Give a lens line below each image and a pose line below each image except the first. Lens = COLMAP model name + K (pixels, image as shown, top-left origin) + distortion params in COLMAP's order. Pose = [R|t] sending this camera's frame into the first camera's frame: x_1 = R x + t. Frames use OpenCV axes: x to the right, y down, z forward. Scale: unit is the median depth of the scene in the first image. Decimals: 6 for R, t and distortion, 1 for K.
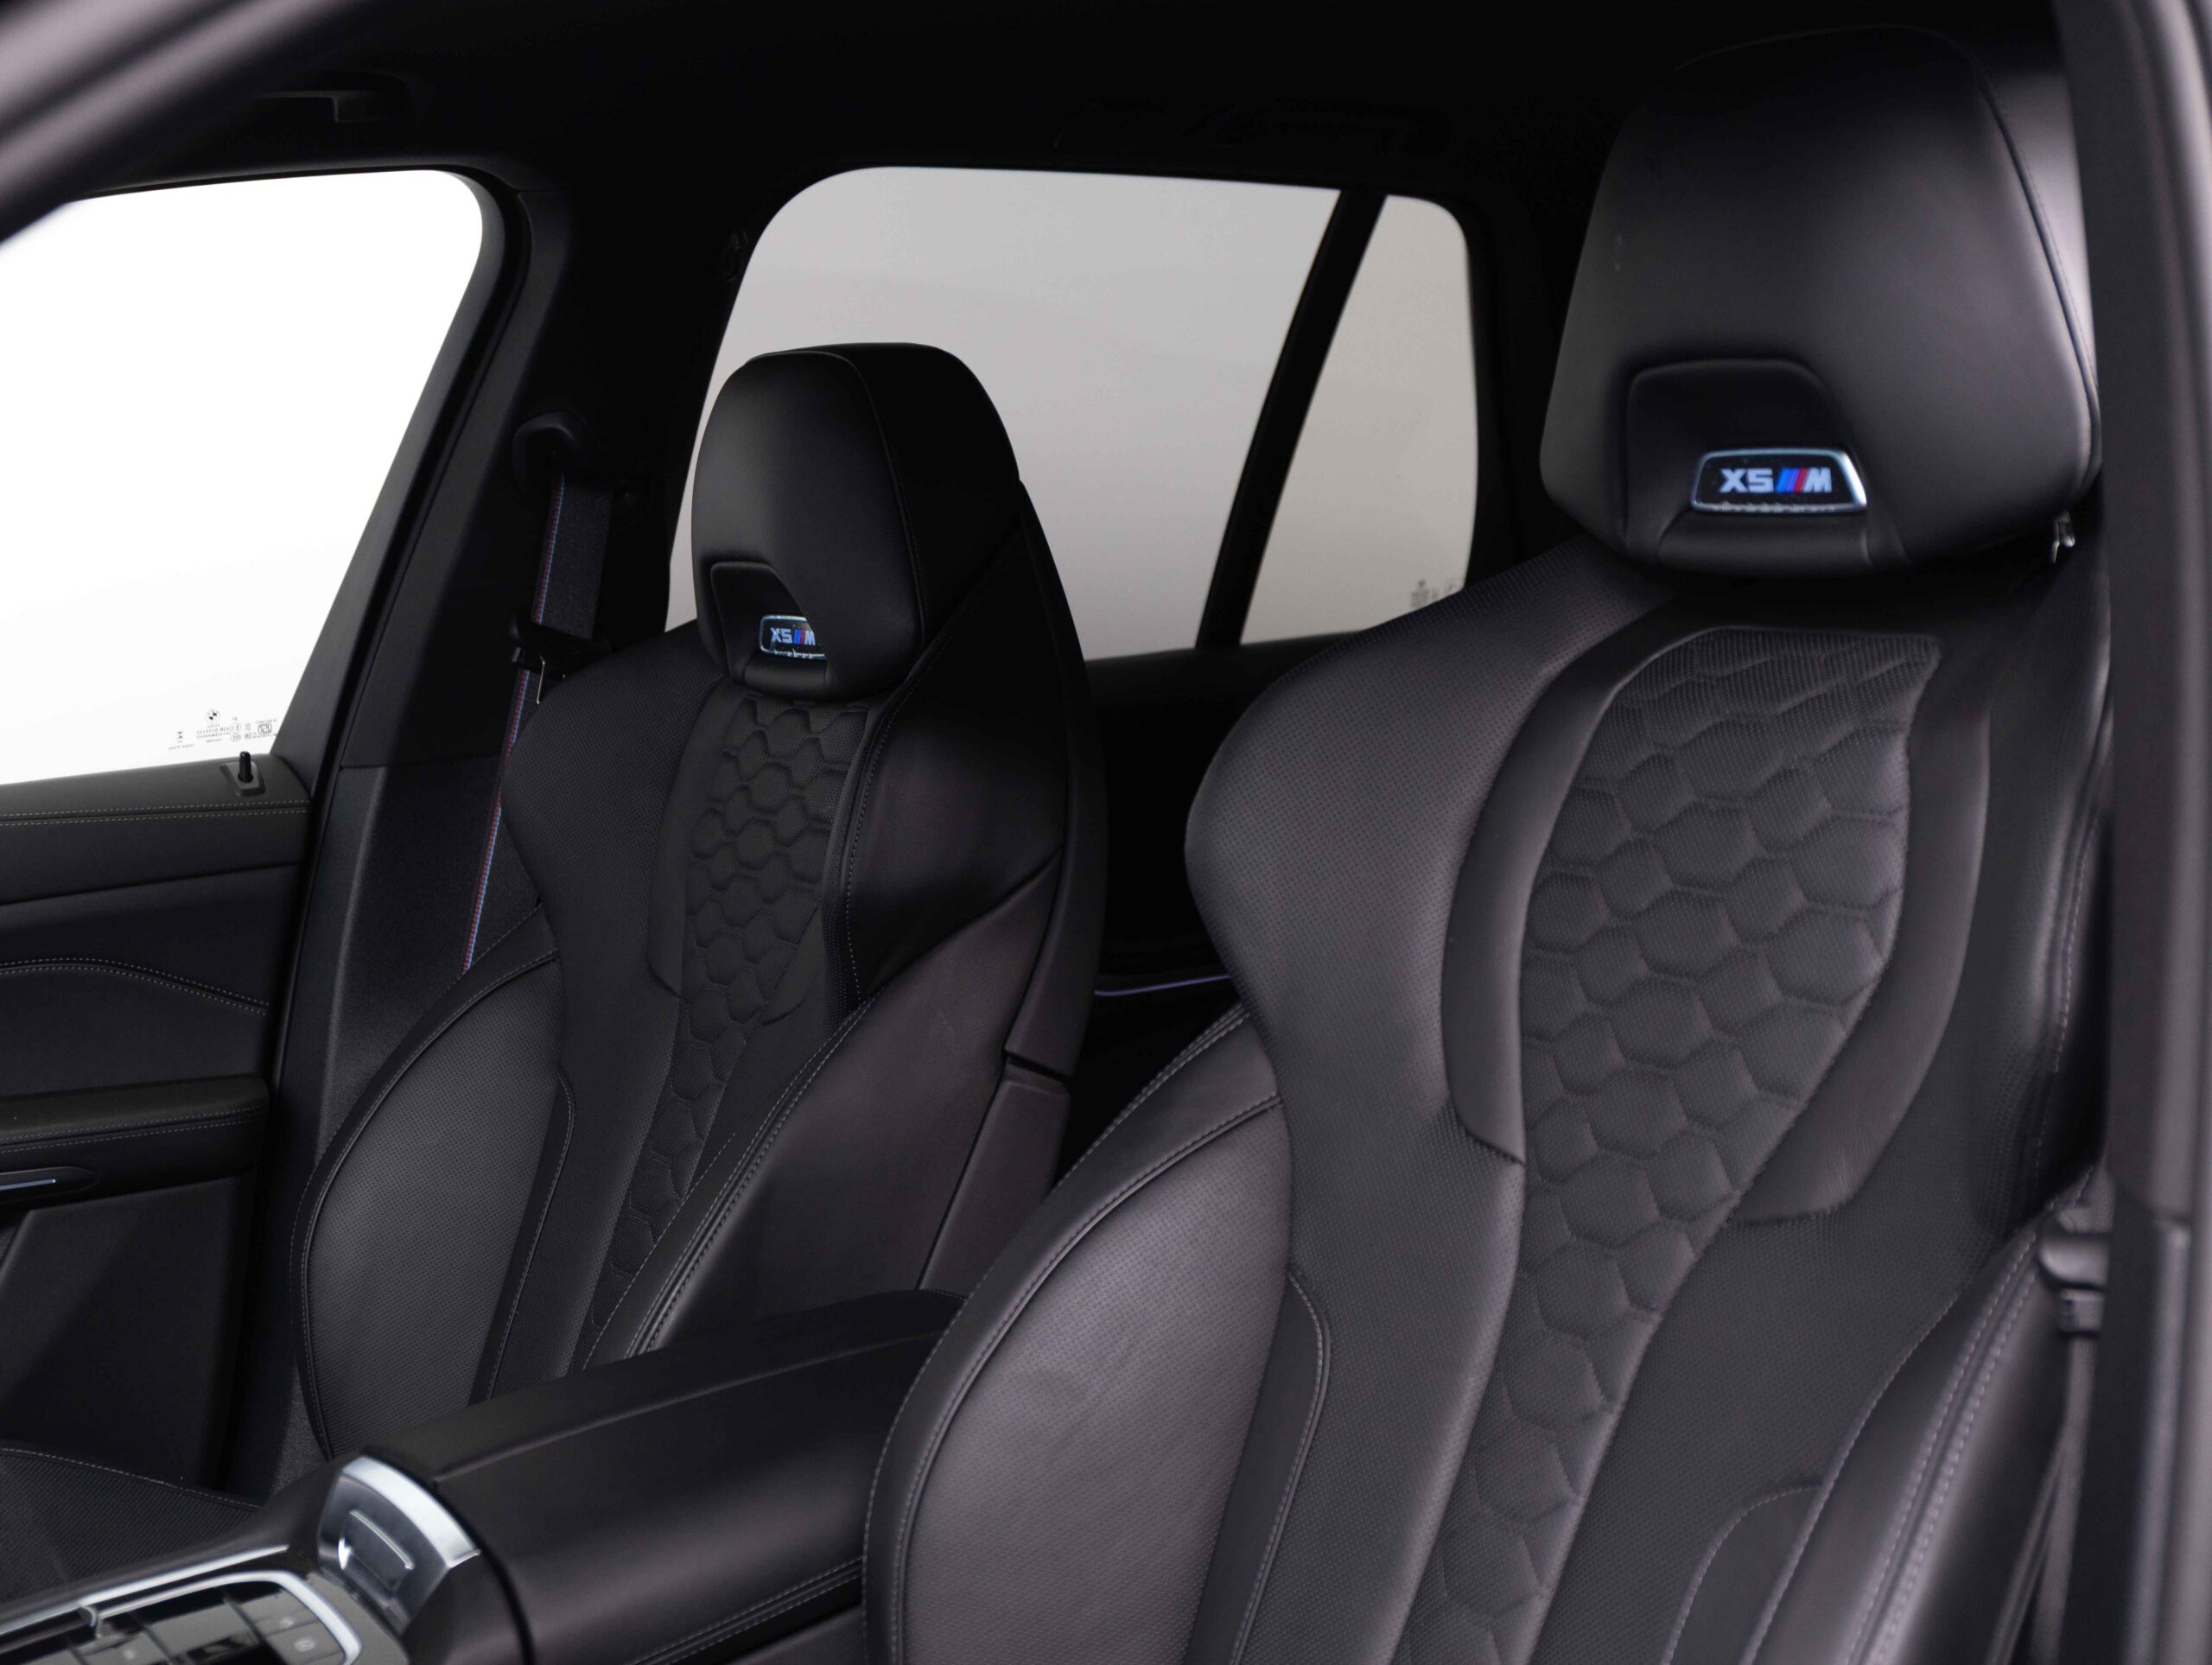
lens RADIAL K [[2520.7, 0, 1106.0], [0, 2520.7, 832.5], [0, 0, 1]] dist [-0.015409, -0.017362]
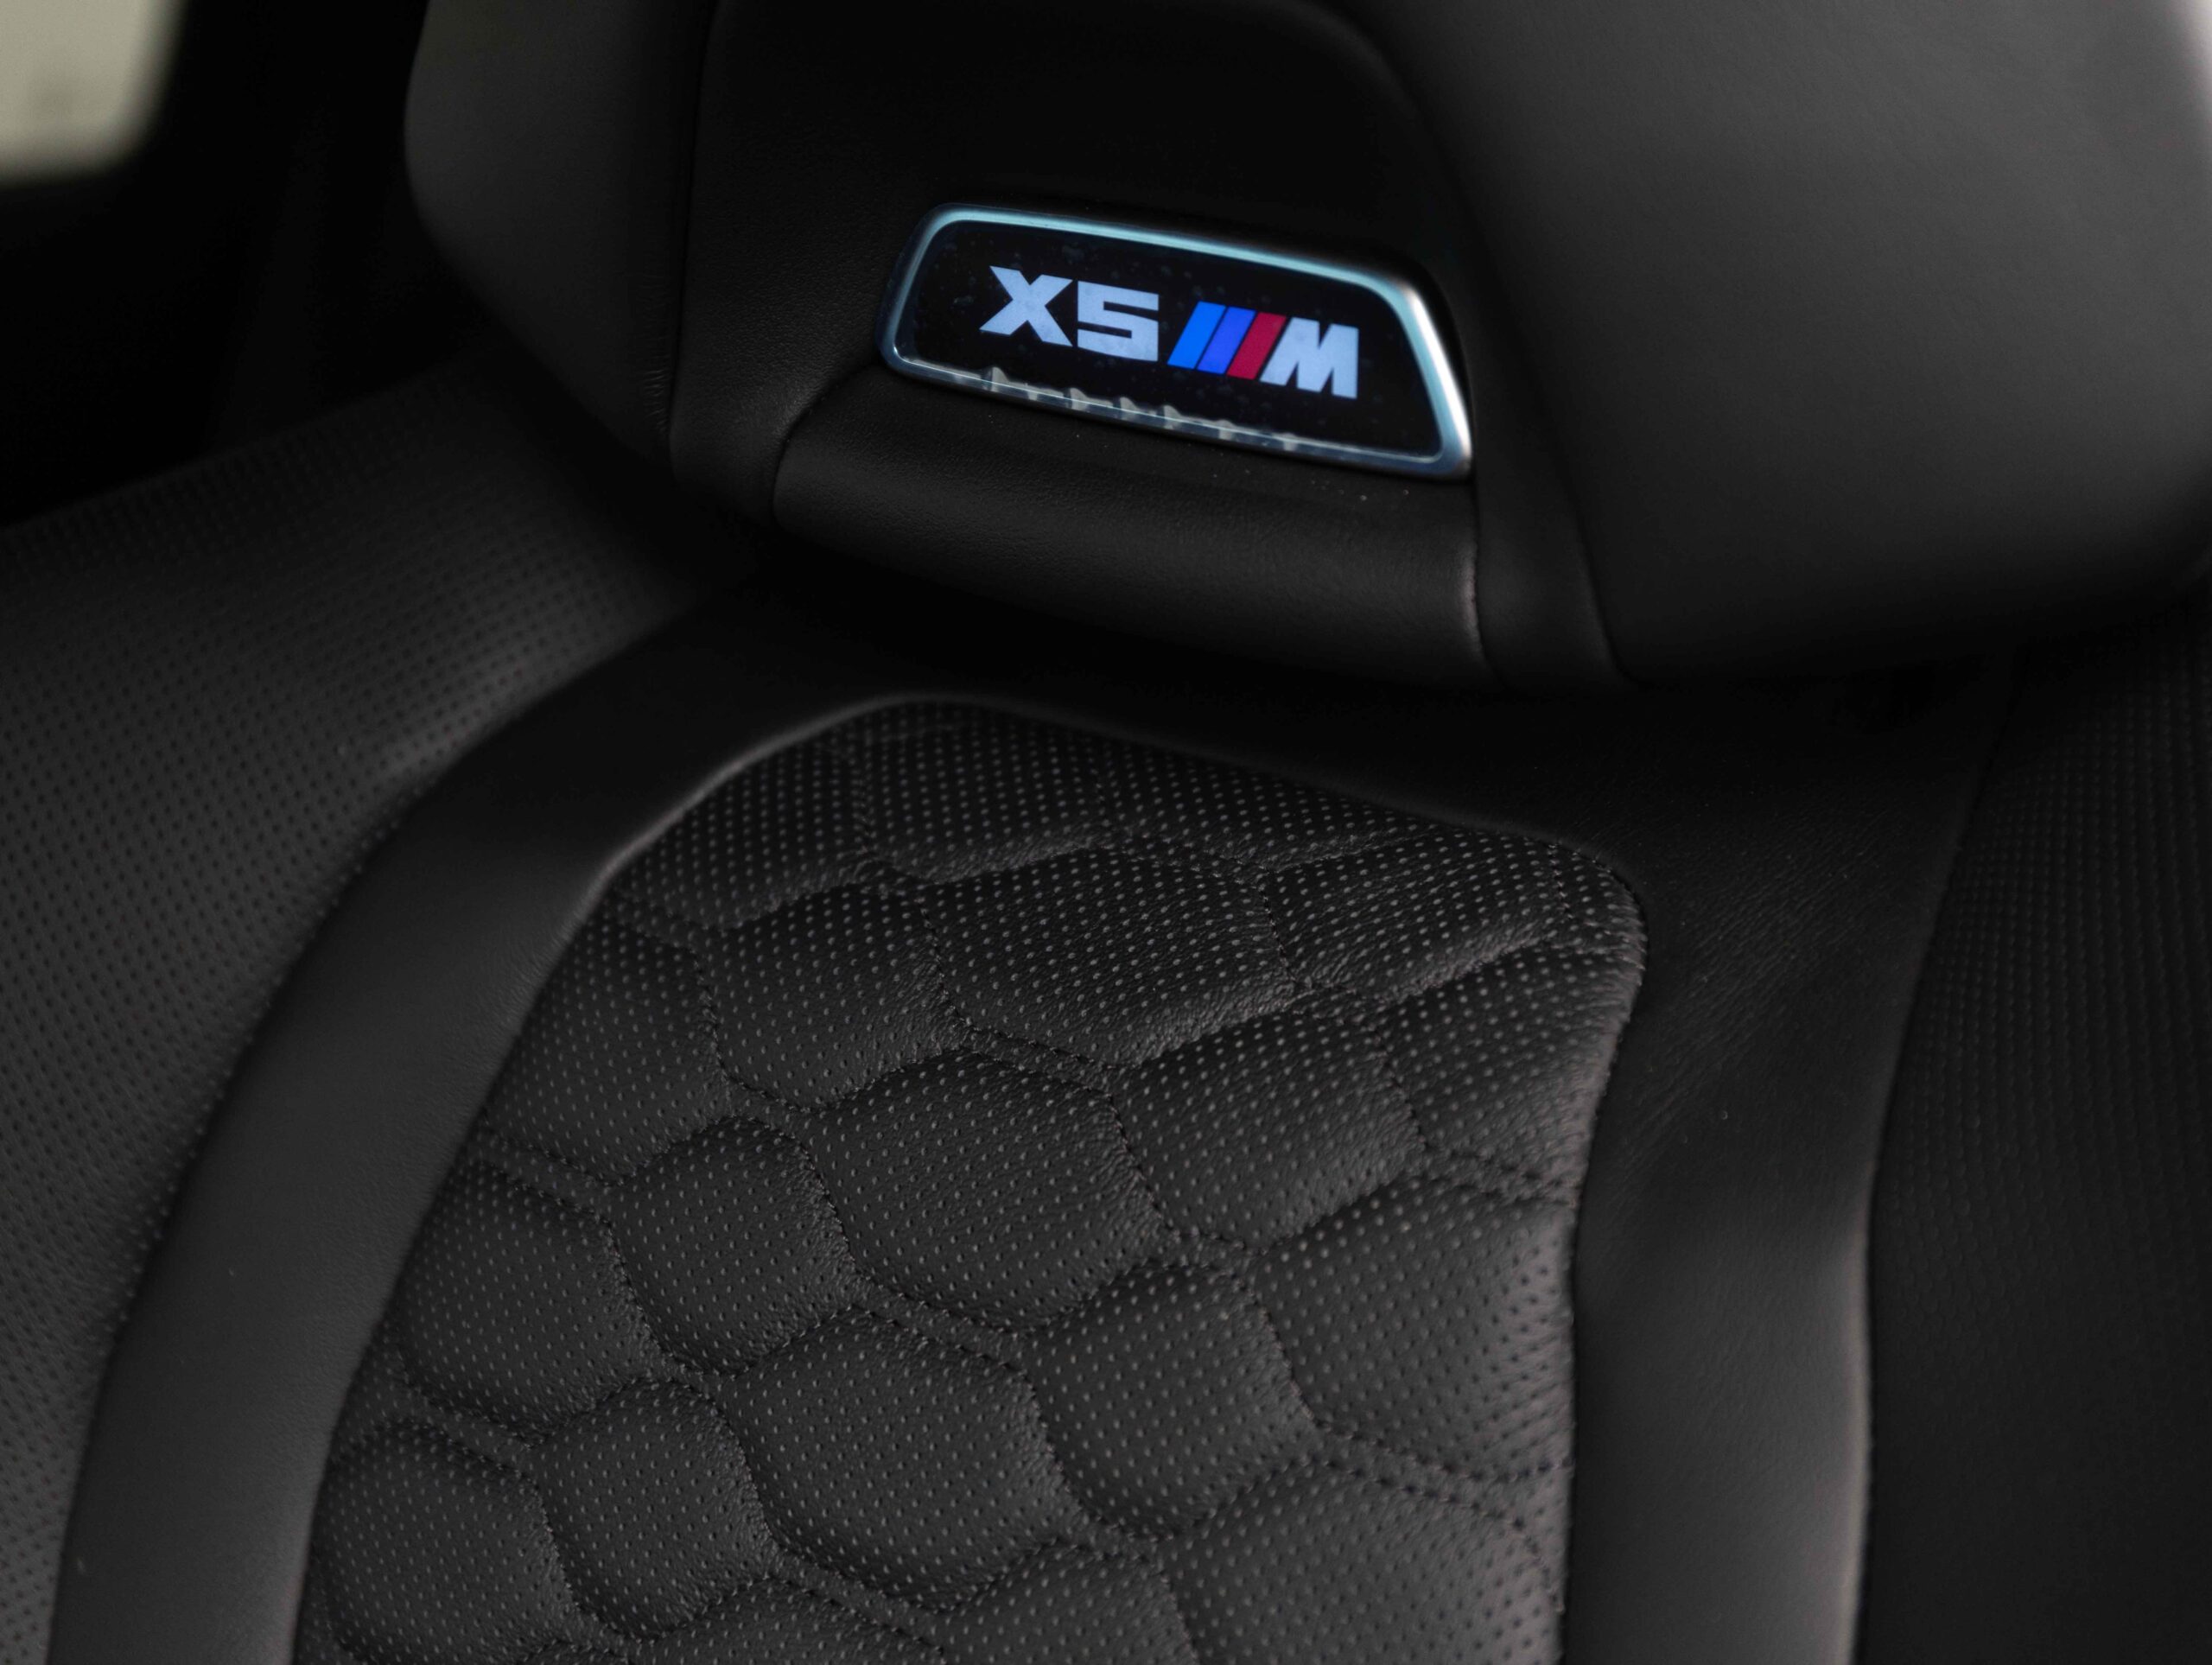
lens RADIAL K [[4350.6, 0, 1106.0], [0, 4350.6, 832.5], [0, 0, 1]] dist [-0.040208, 0.129452]
pose [[0.937028, 0.018866, 0.348745, 0.070418], [-0.050222, 0.995441, 0.081090, -0.119538], [-0.345625, -0.093499, 0.933703, 0.485887]]
